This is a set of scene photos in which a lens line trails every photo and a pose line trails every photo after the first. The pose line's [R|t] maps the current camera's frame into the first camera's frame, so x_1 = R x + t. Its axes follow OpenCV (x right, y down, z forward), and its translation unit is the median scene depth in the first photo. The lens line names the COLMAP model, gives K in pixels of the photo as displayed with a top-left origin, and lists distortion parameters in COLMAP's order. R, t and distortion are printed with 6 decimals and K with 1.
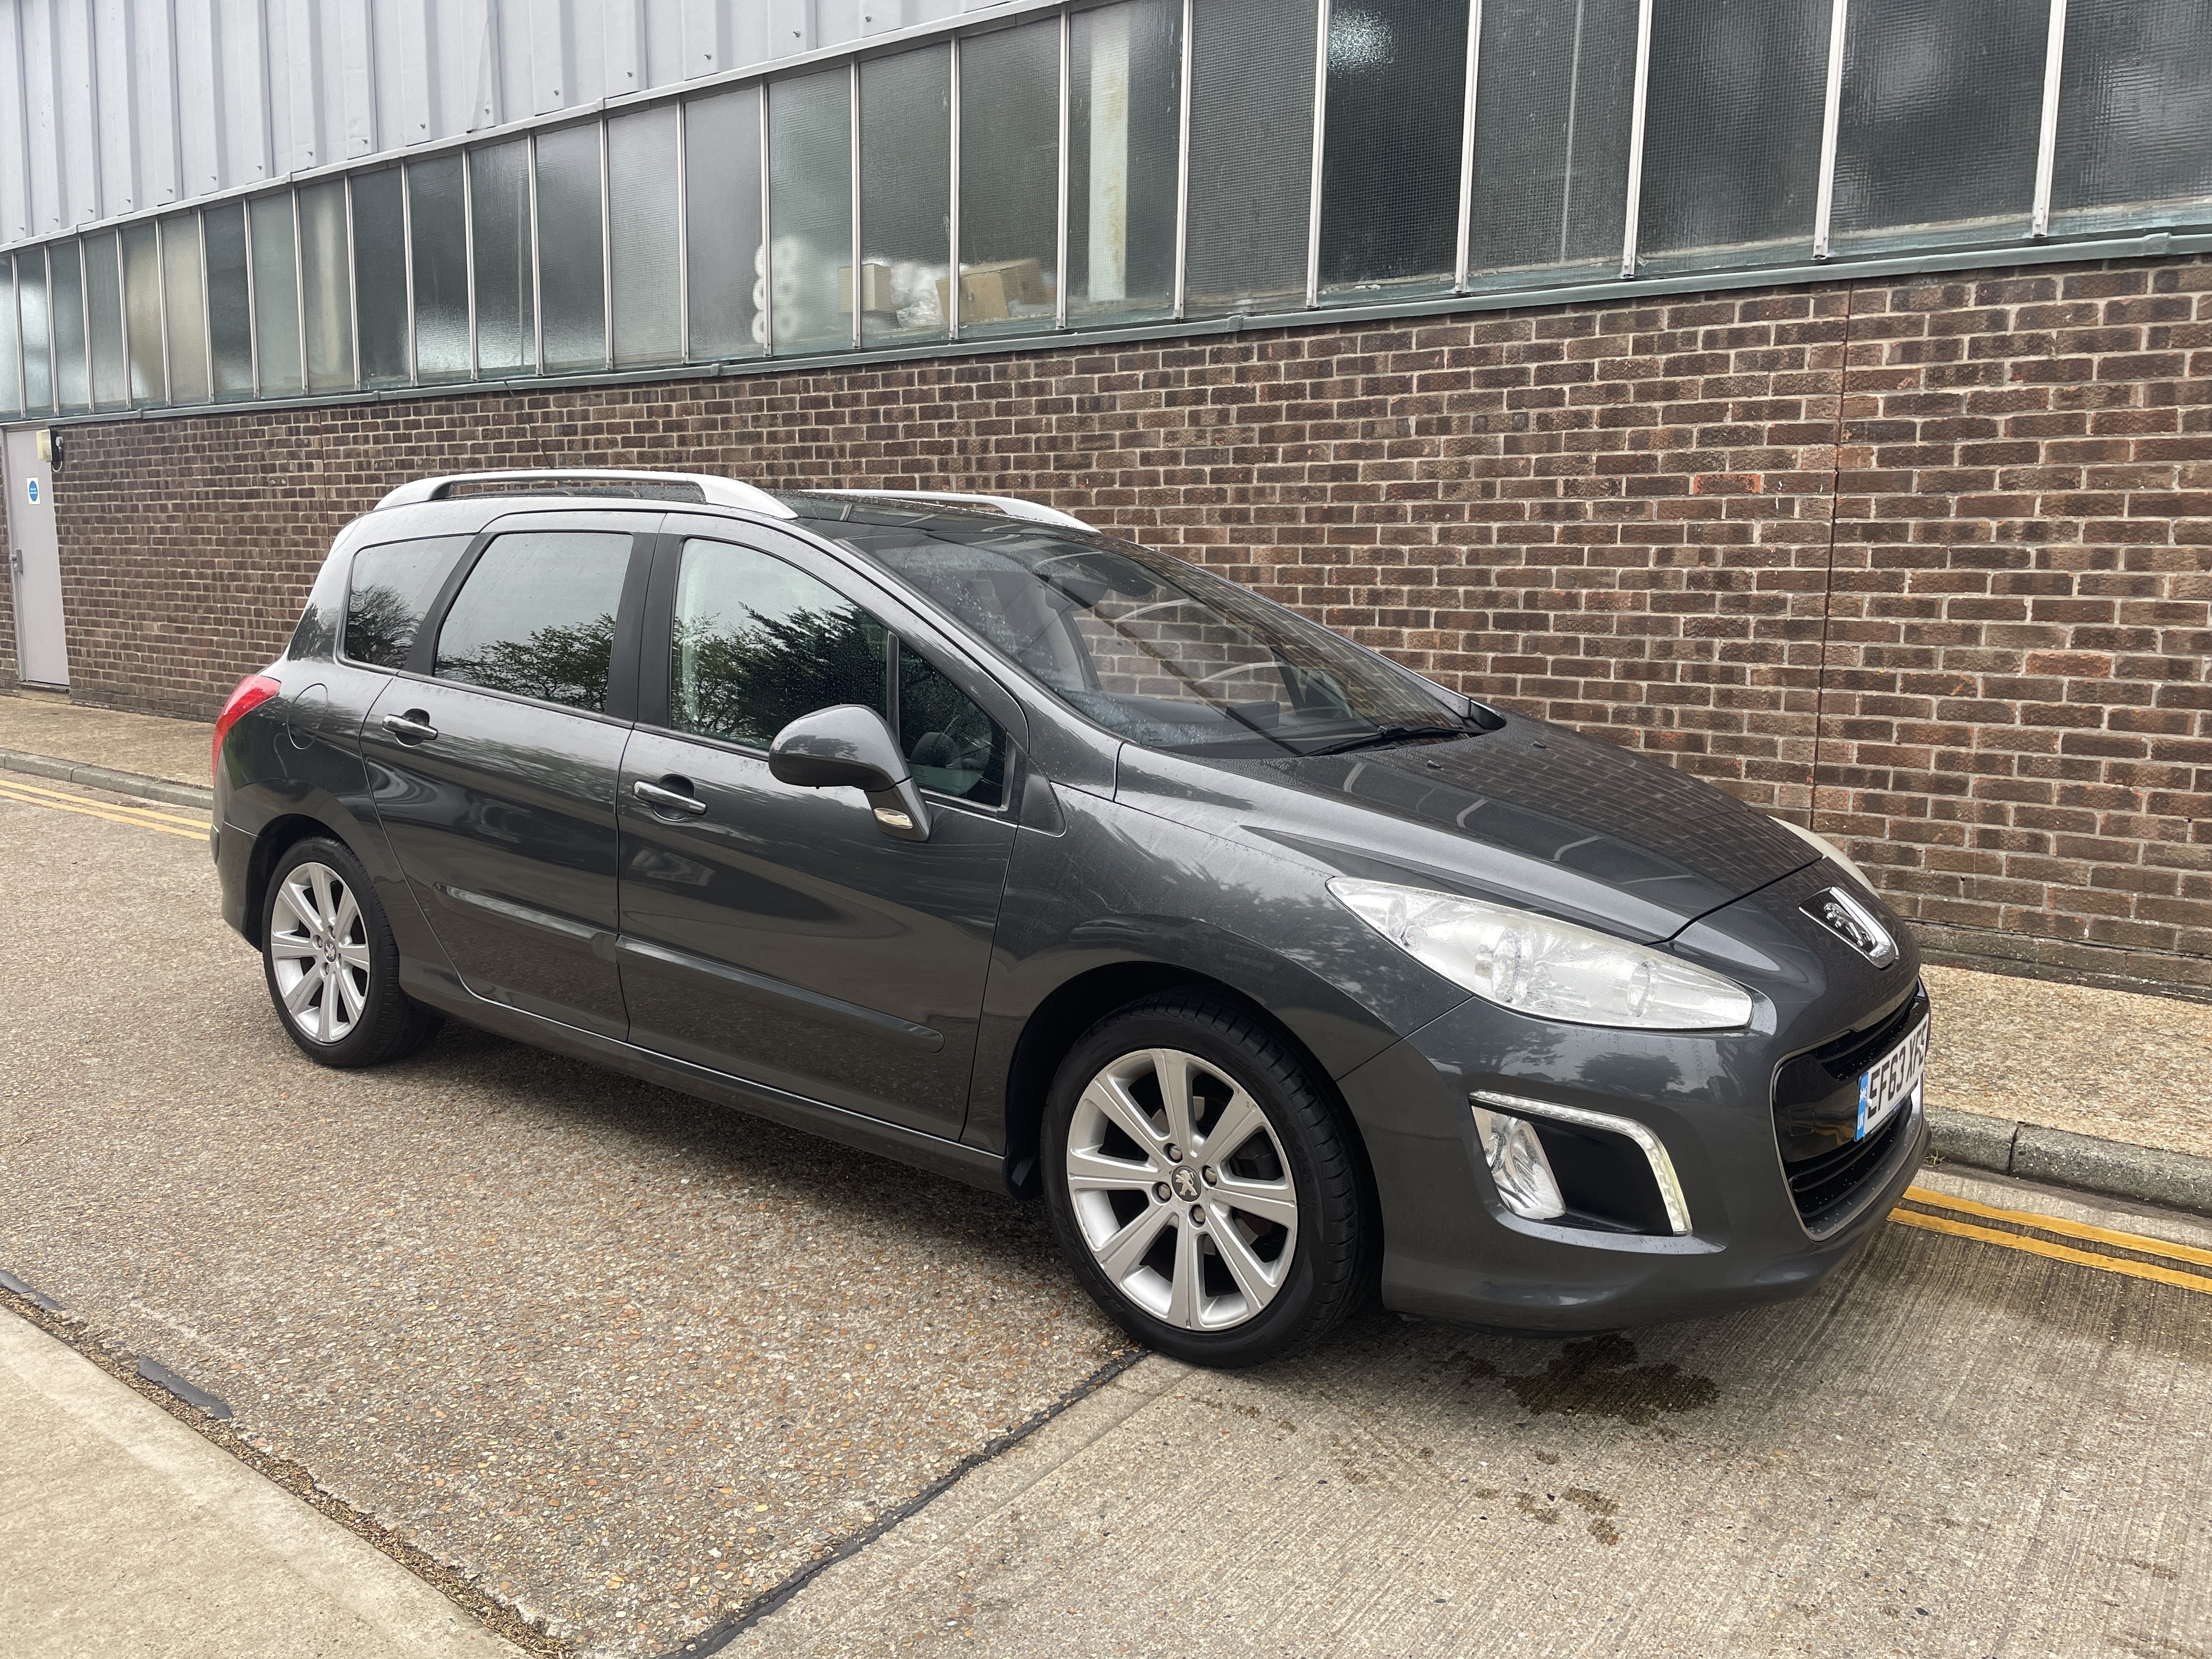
lens RADIAL K [[1701.4, 0, 1073.1], [0, 1701.4, 817.4], [0, 0, 1]] dist [0.096748, -0.125640]
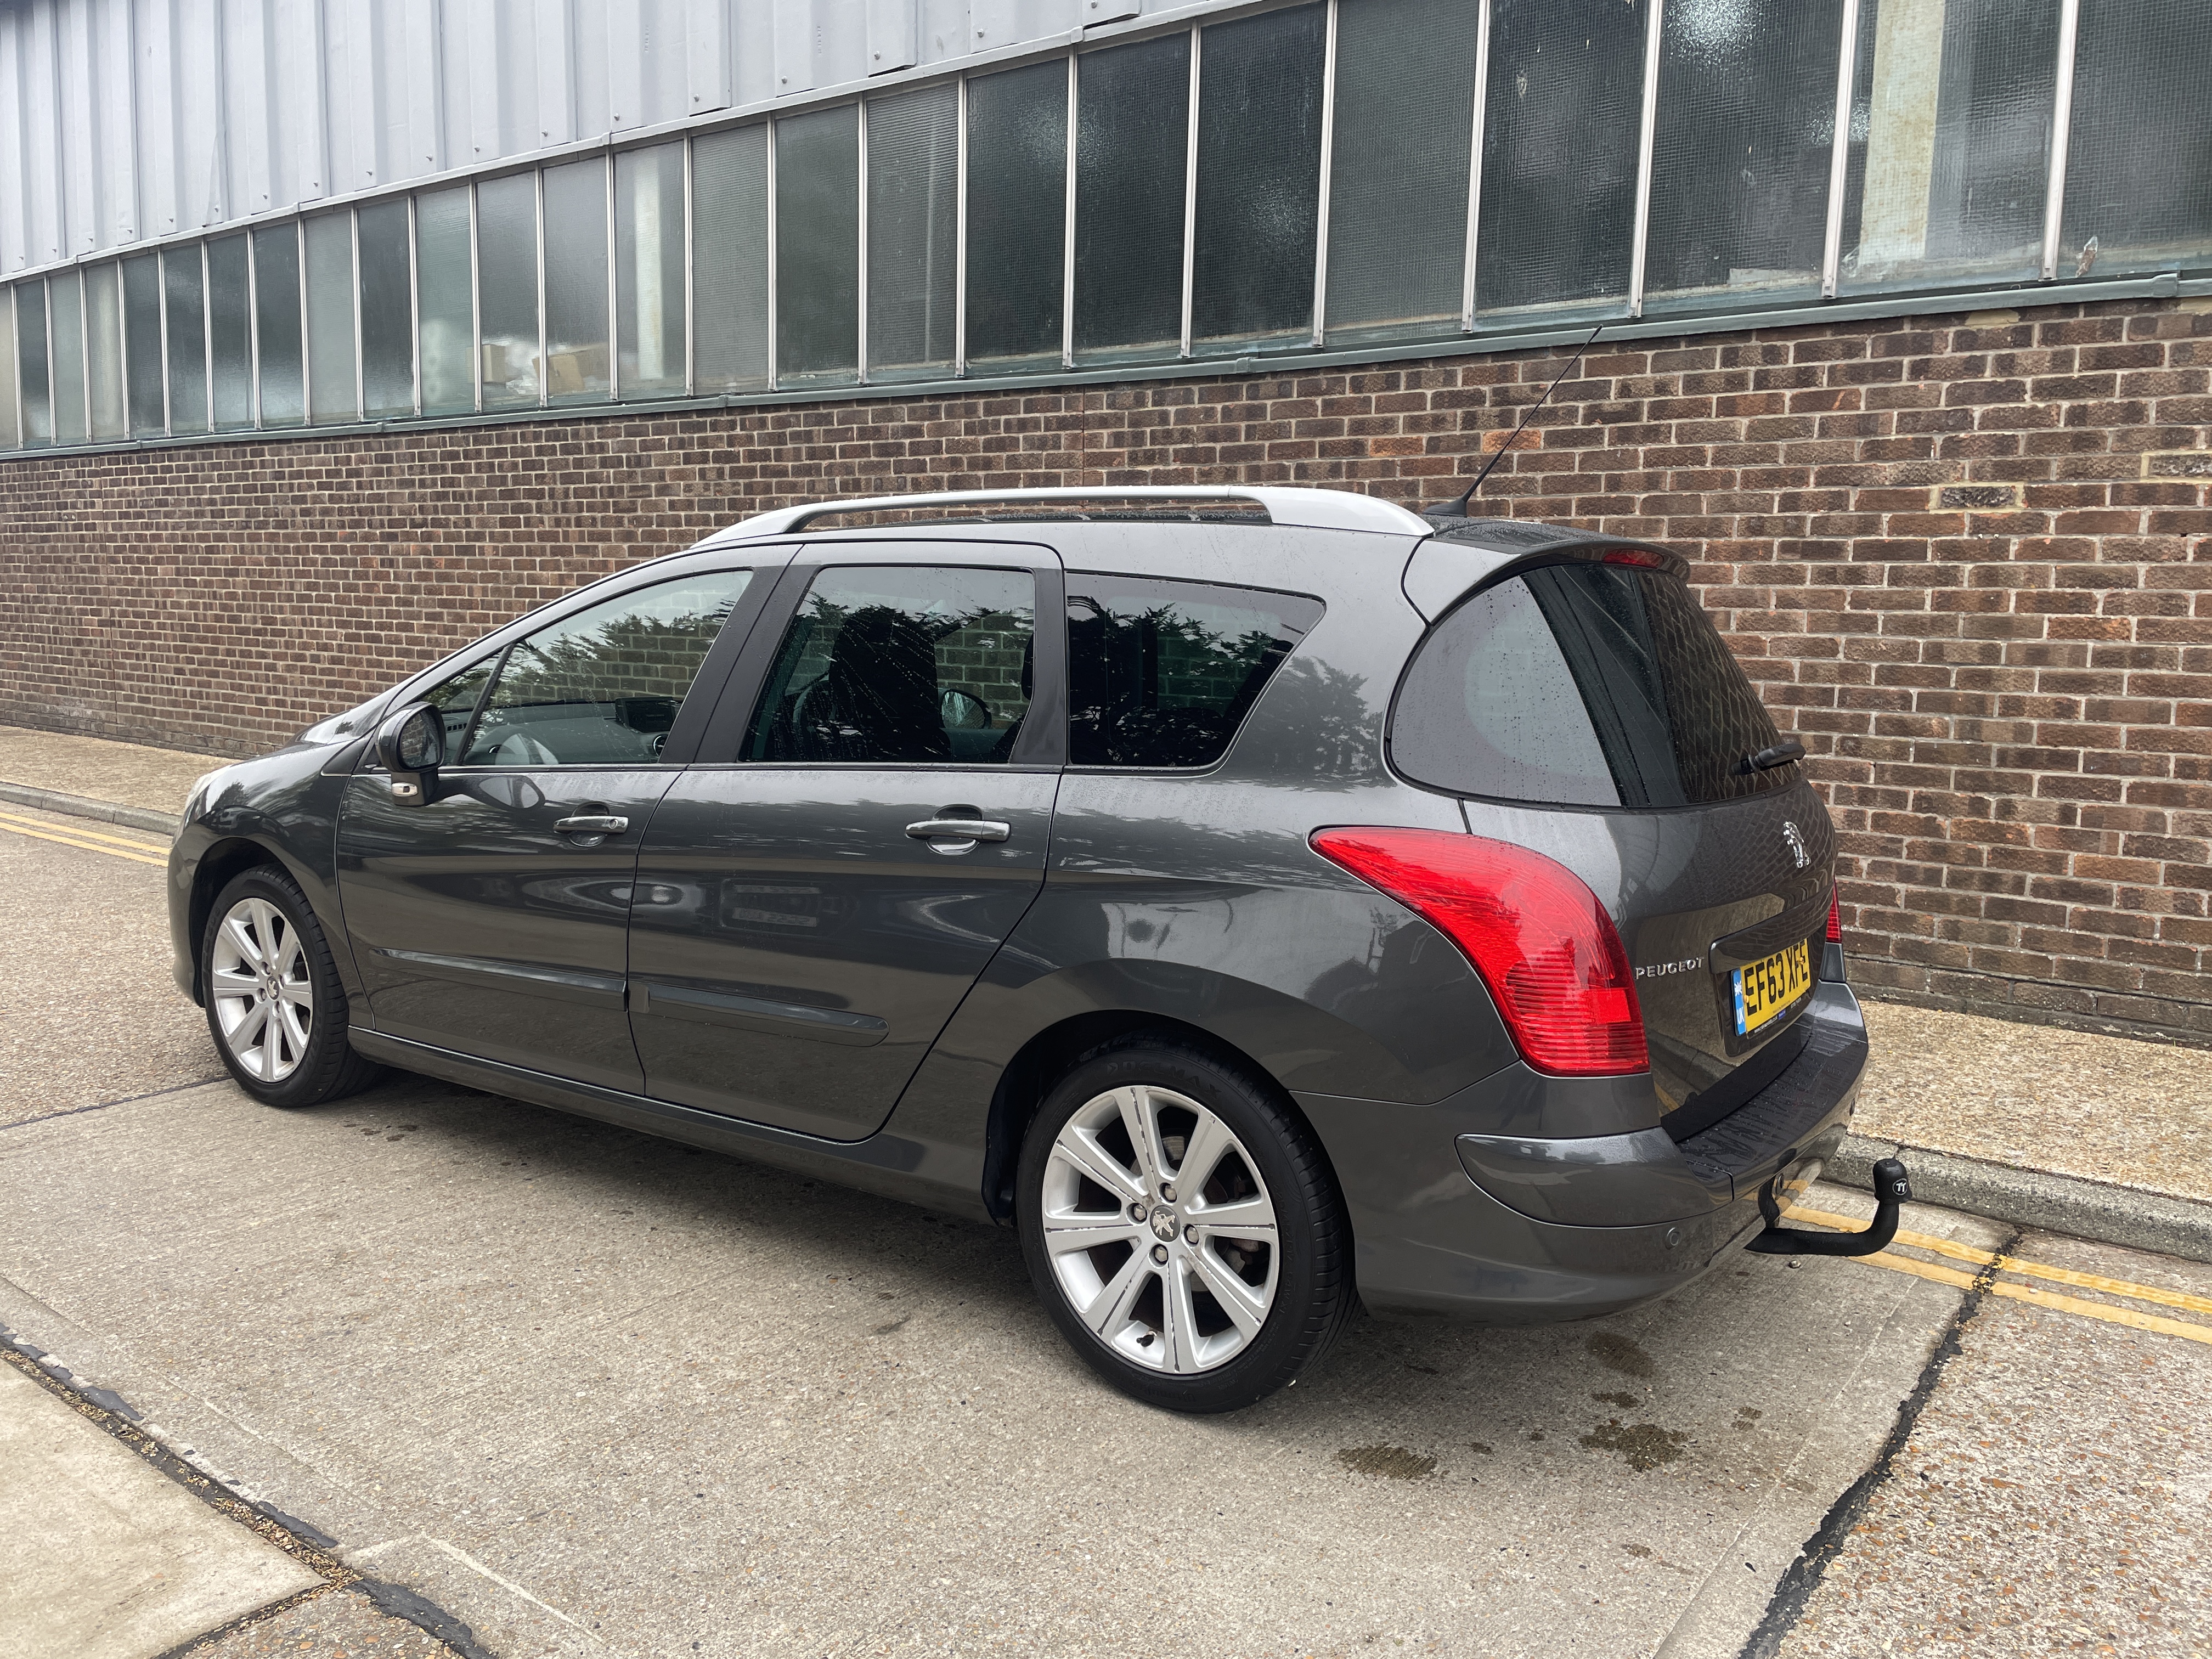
lens RADIAL K [[1701.4, 0, 1080.7], [0, 1701.4, 804.8], [0, 0, 1]] dist [0.096748, -0.125640]
pose [[0.999937, 0.005595, 0.009741, 0.377487], [-0.005319, 0.999591, -0.028110, 0.048785], [-0.009894, 0.028057, 0.999557, -0.286681]]
